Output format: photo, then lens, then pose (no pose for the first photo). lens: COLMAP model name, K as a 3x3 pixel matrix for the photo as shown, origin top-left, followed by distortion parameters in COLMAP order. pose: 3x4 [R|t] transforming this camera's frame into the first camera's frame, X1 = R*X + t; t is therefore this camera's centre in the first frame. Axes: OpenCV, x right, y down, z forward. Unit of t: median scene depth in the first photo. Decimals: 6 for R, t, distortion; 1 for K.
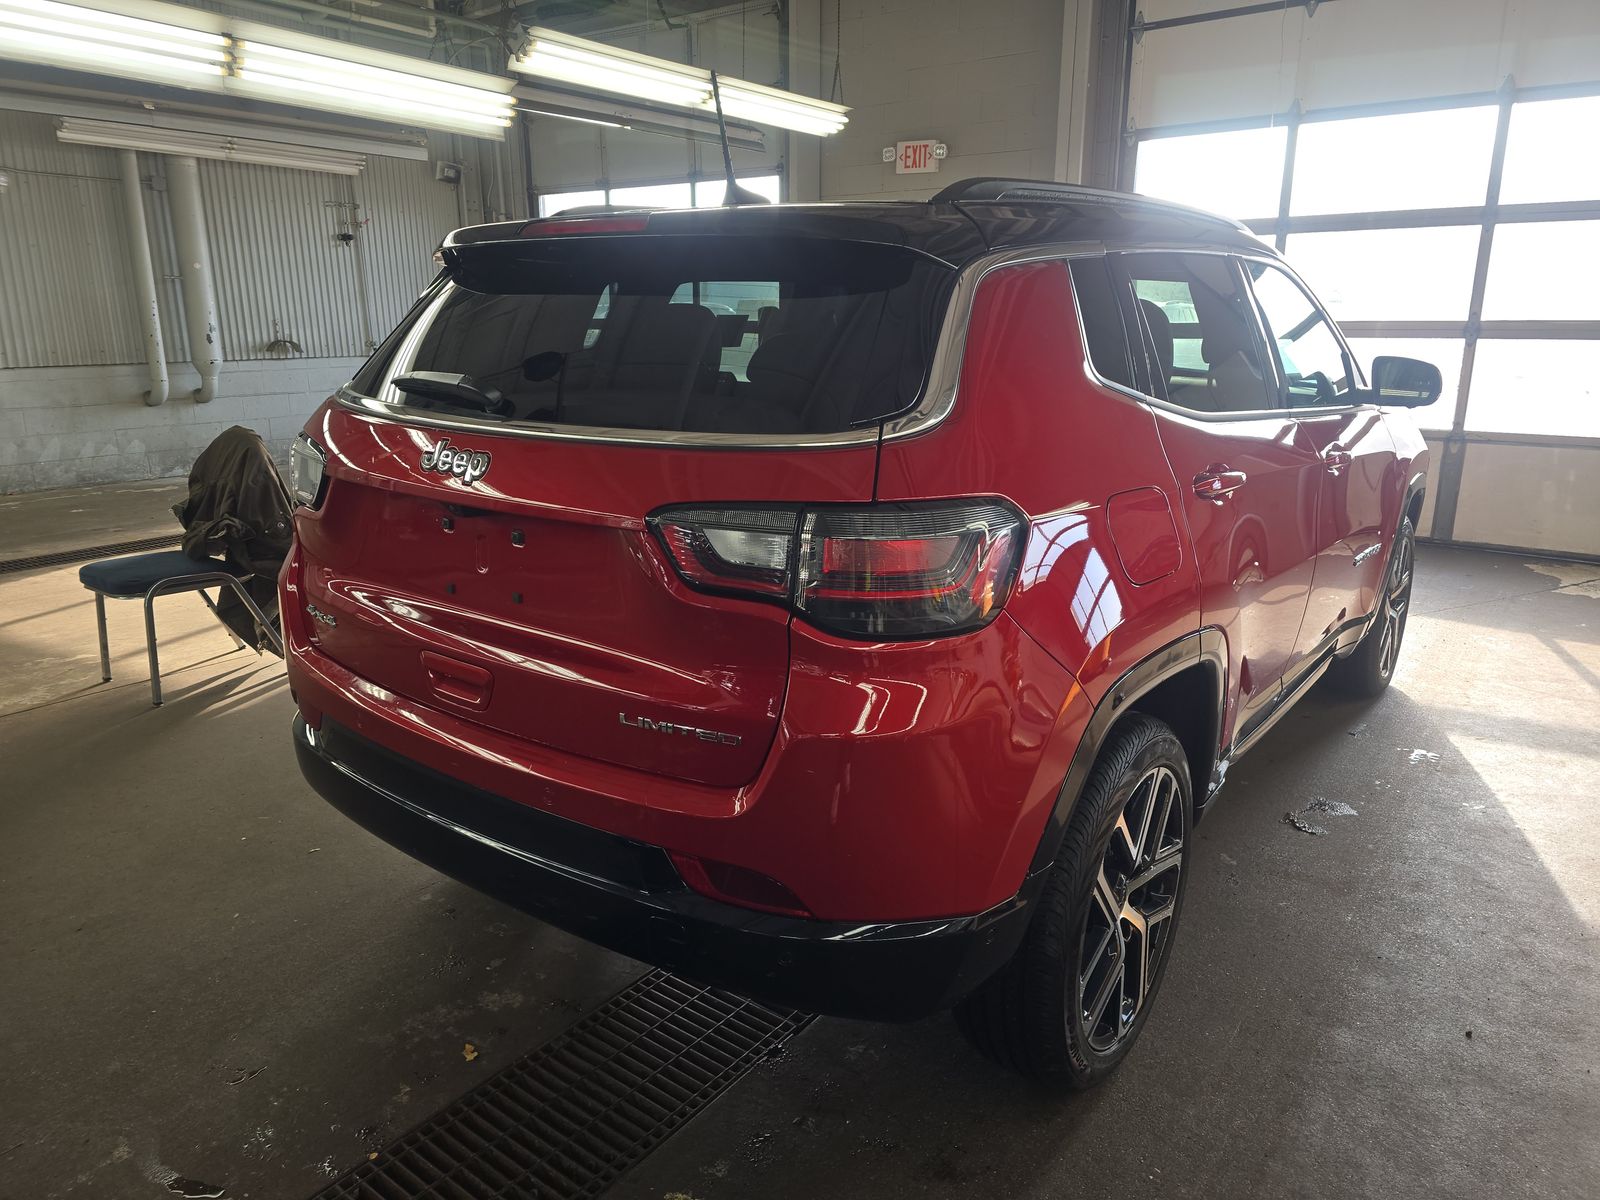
lens RADIAL K [[1098.6, 0, 812.5], [0, 1098.6, 605.9], [0, 0, 1]] dist [0.039245, -0.017215]
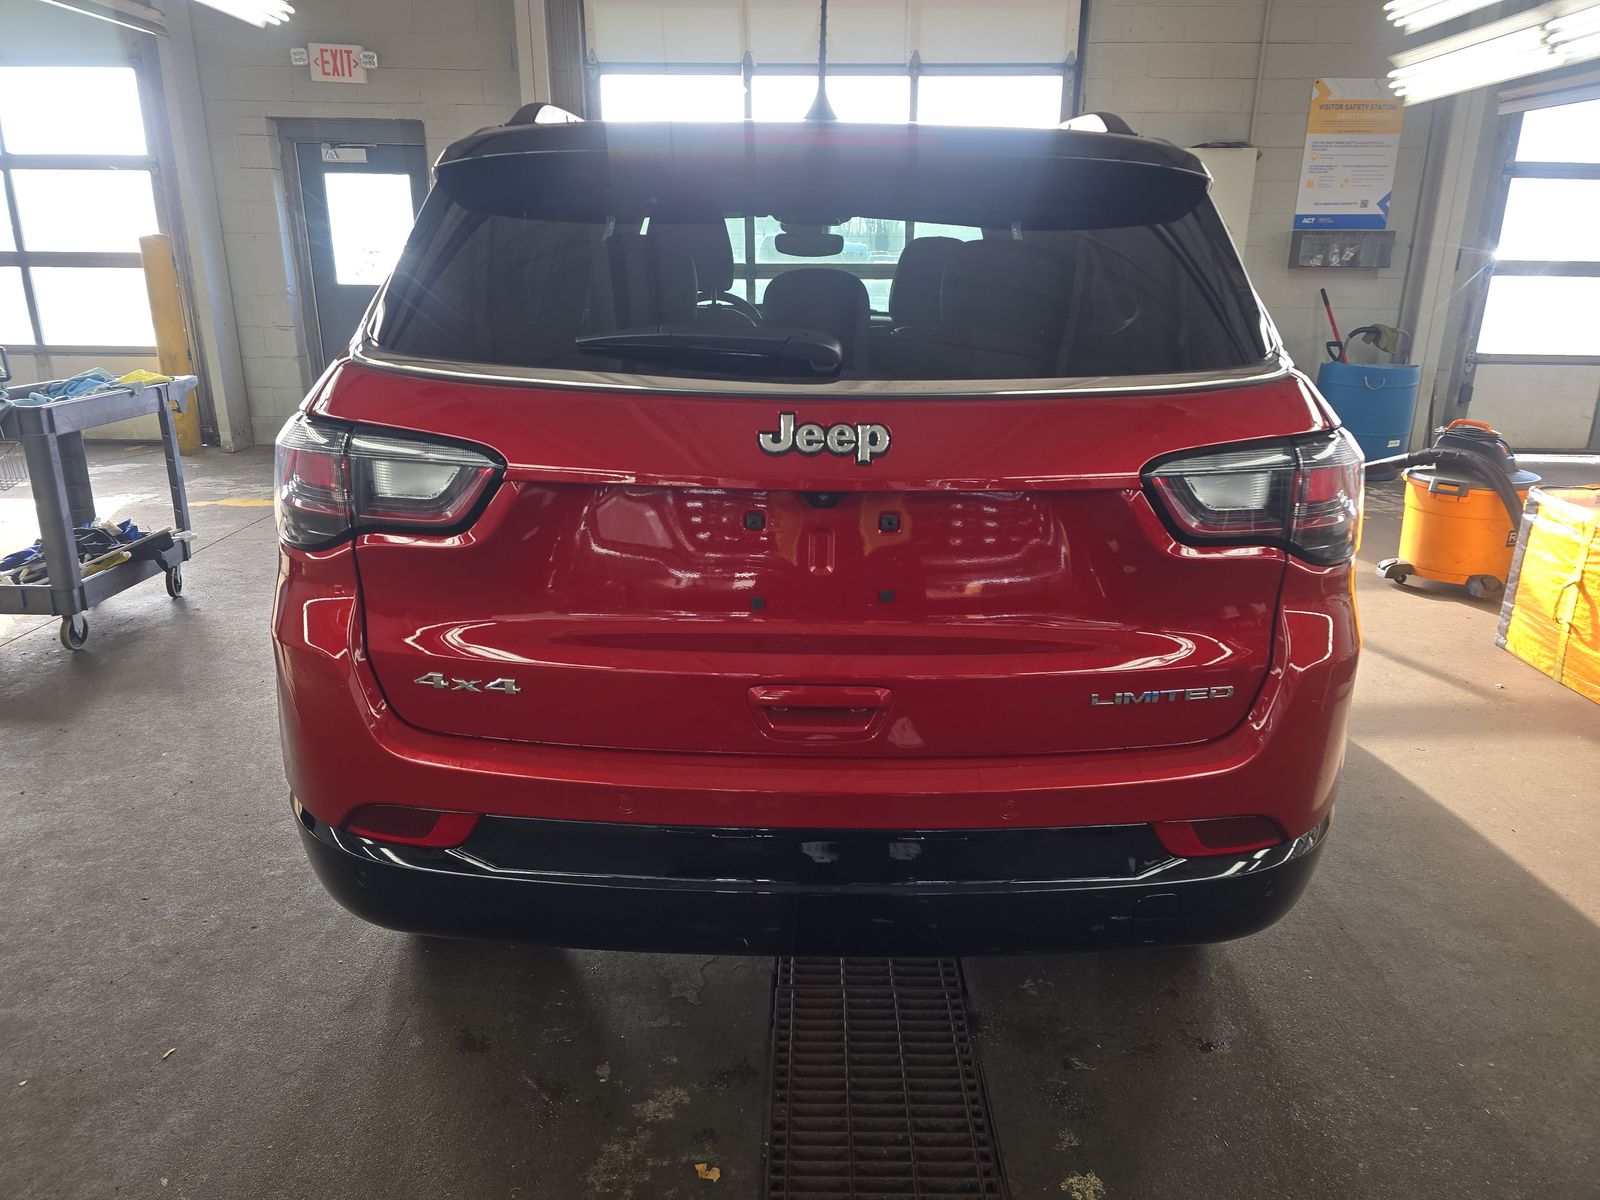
lens RADIAL K [[1098.6, 0, 816.2], [0, 1098.6, 589.9], [0, 0, 1]] dist [0.039245, -0.017215]
pose [[0.790415, -0.170110, 0.588479, -0.214744], [0.147165, 0.985266, 0.087144, -0.024976], [-0.594632, 0.017724, 0.803803, 0.097650]]
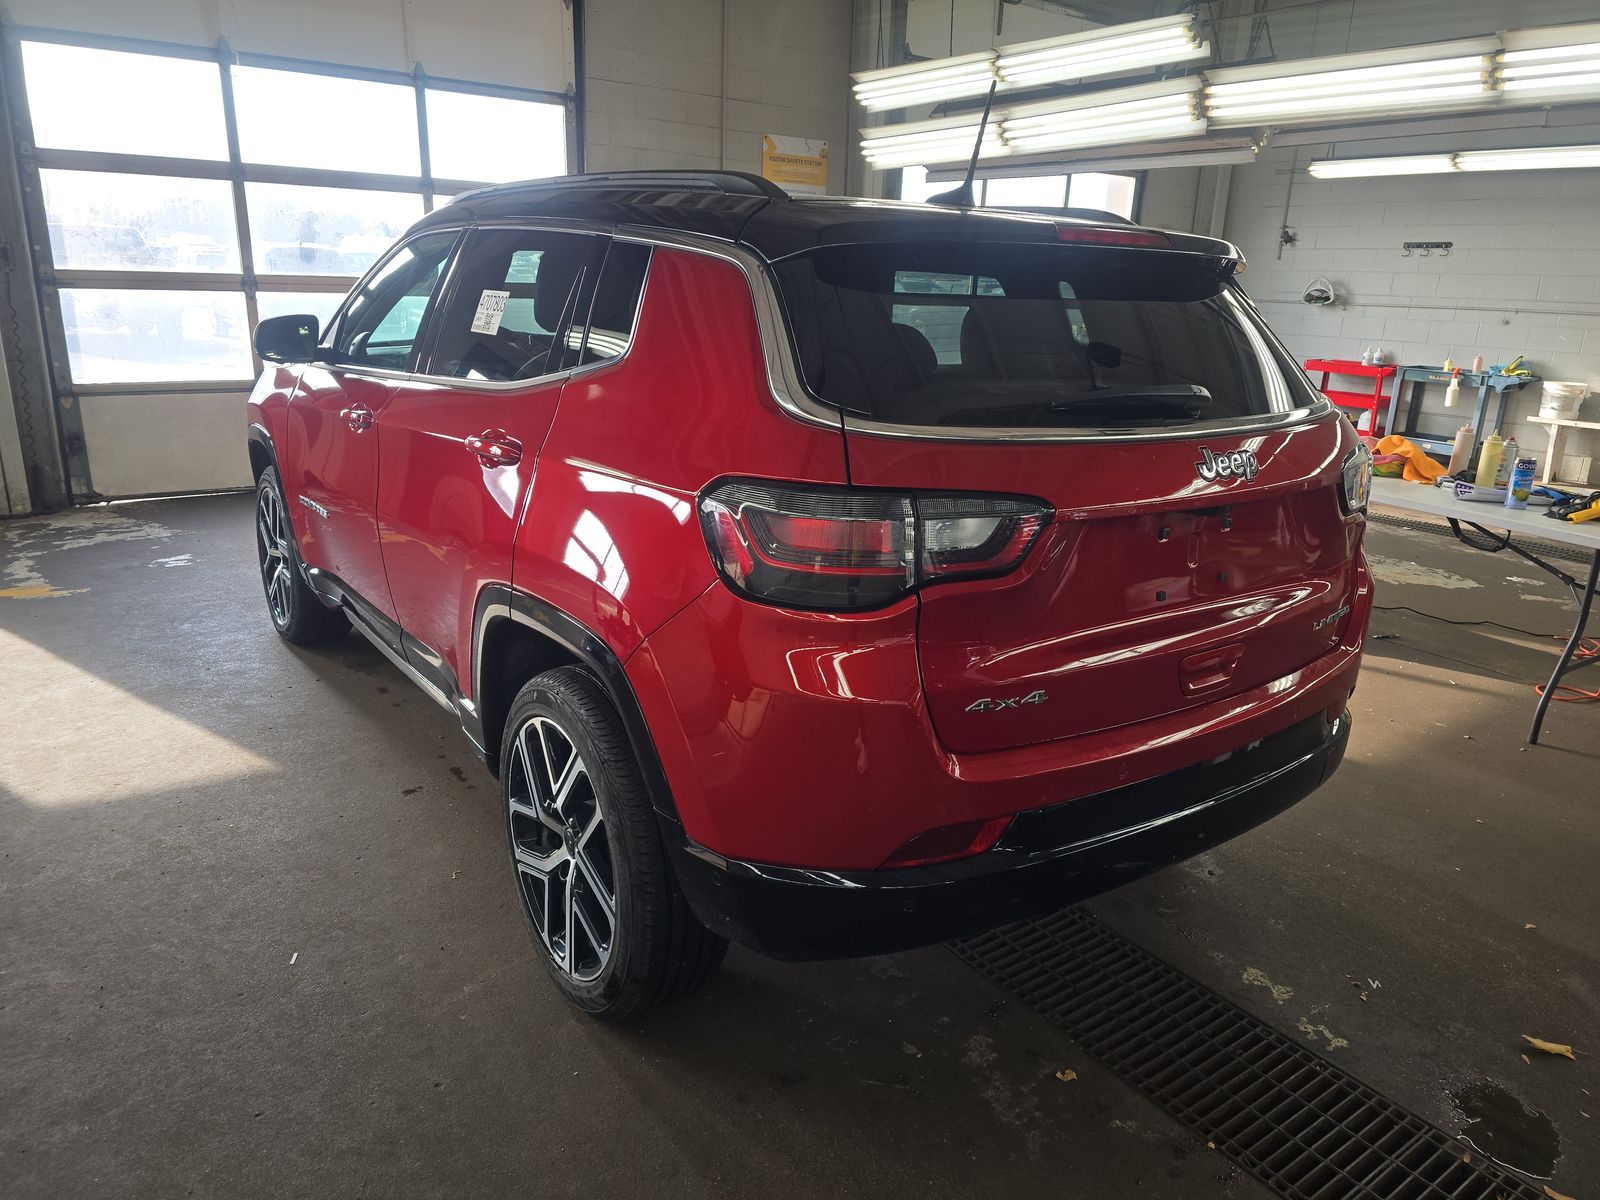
lens RADIAL K [[1096.0, 0, 799.5], [0, 1096.0, 607.6], [0, 0, 1]] dist [0.035538, -0.006152]
pose [[0.291049, -0.263459, 0.919717, -0.383382], [0.212619, 0.955106, 0.206312, -0.080519], [-0.932783, 0.135503, 0.334000, 0.274126]]
